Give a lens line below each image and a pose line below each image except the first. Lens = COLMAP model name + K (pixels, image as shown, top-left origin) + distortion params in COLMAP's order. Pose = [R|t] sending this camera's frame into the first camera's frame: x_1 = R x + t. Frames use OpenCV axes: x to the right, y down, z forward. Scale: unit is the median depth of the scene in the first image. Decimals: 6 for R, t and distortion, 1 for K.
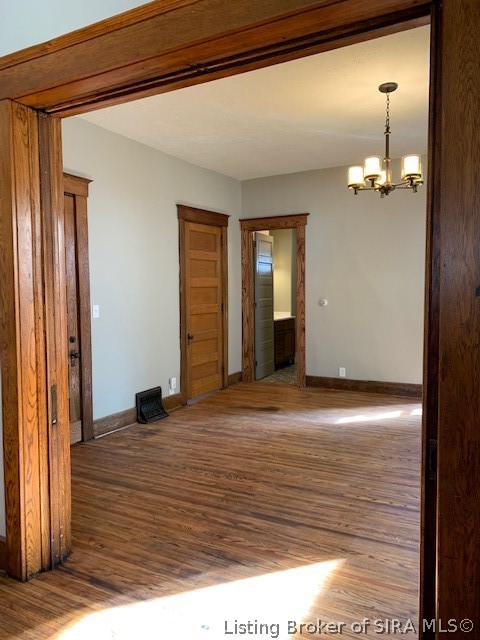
lens RADIAL K [[492.1, 0, 242.0], [0, 492.1, 320.6], [0, 0, 1]] dist [0.001607, -0.000288]
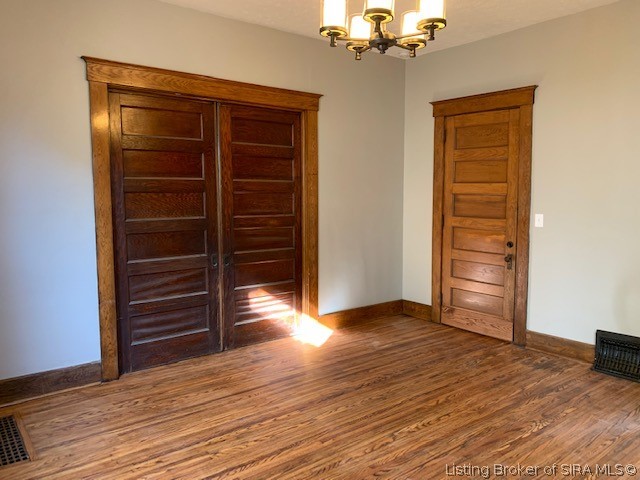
lens RADIAL K [[492.1, 0, 321.5], [0, 492.1, 238.8], [0, 0, 1]] dist [0.001607, -0.000288]
pose [[-0.392199, 0.101861, -0.914223, 0.847470], [-0.056152, 0.989346, 0.134320, -0.100253], [0.918165, 0.104016, -0.382301, 1.104124]]
